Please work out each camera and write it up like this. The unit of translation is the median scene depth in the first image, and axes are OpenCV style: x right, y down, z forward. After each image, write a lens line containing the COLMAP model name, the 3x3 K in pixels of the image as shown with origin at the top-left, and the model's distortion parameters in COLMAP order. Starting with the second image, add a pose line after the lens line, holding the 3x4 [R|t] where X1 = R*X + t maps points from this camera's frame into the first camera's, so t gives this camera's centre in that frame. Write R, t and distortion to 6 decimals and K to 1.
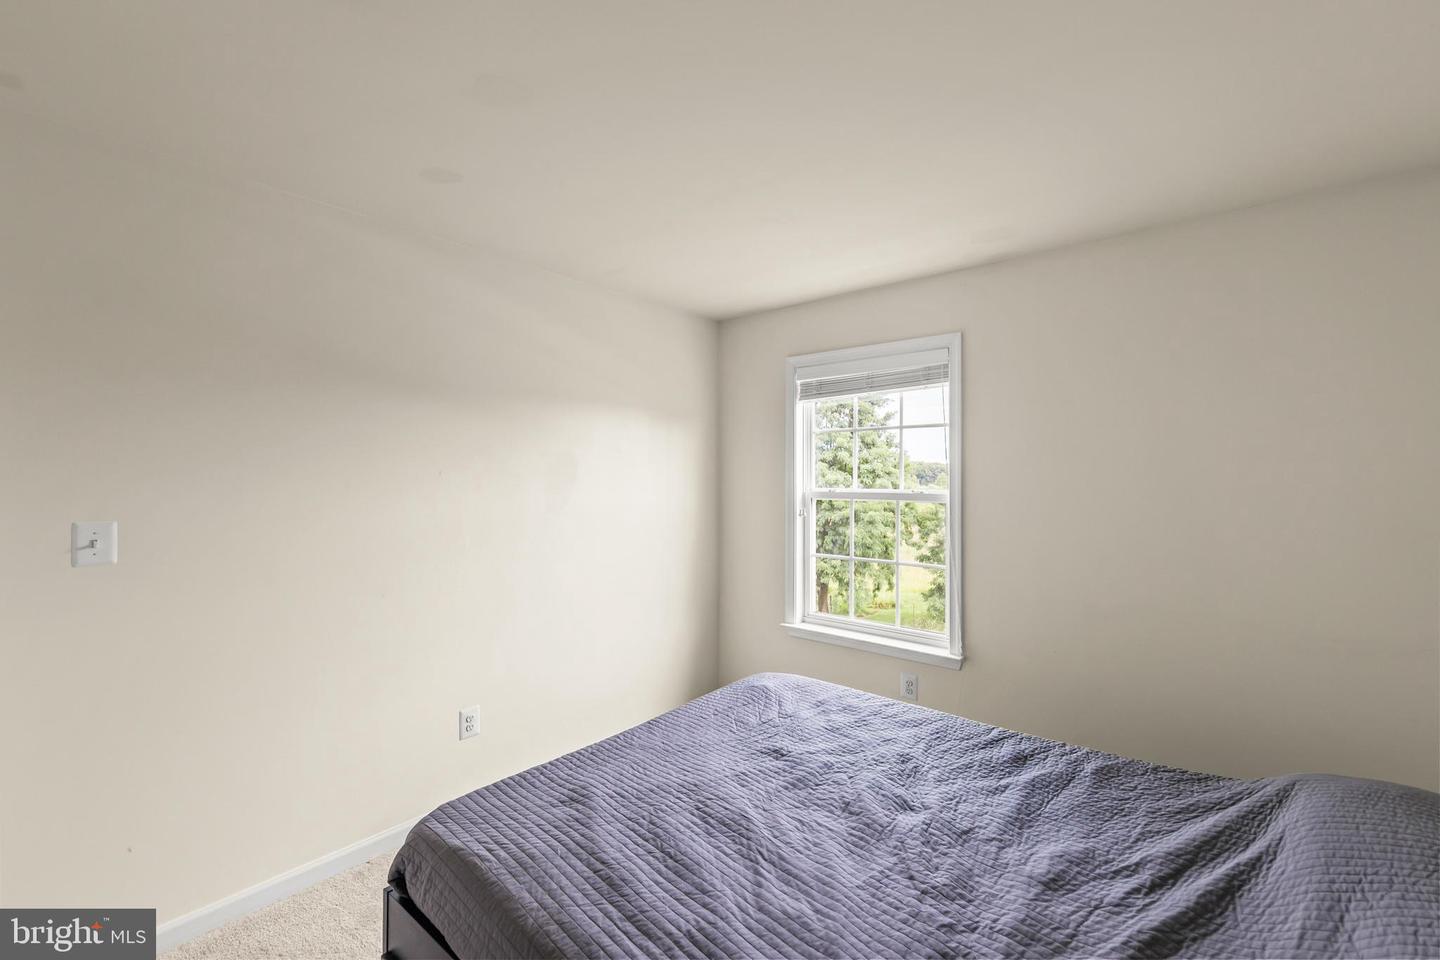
lens RADIAL K [[616.3, 0, 725.6], [0, 616.3, 474.7], [0, 0, 1]] dist [0.003677, 0.000116]
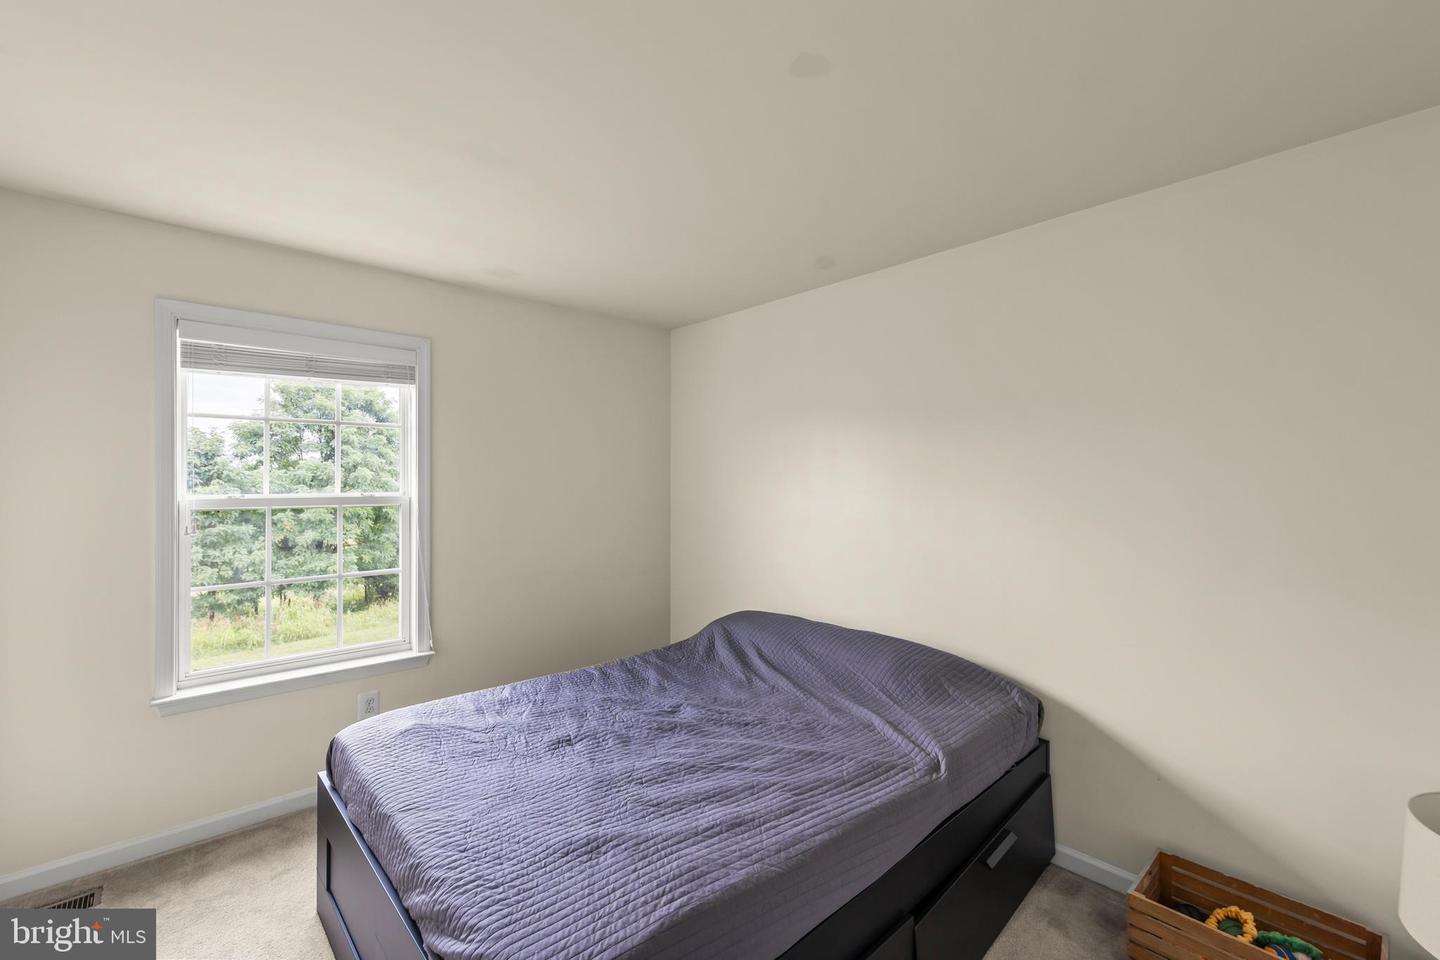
lens RADIAL K [[612.7, 0, 717.7], [0, 612.7, 487.1], [0, 0, 1]] dist [0.002966, 0.000045]
pose [[0.124212, -0.011656, 0.992187, -0.991886], [-0.004793, 0.999912, 0.012347, 0.002829], [-0.992244, -0.006289, 0.124145, 0.662779]]
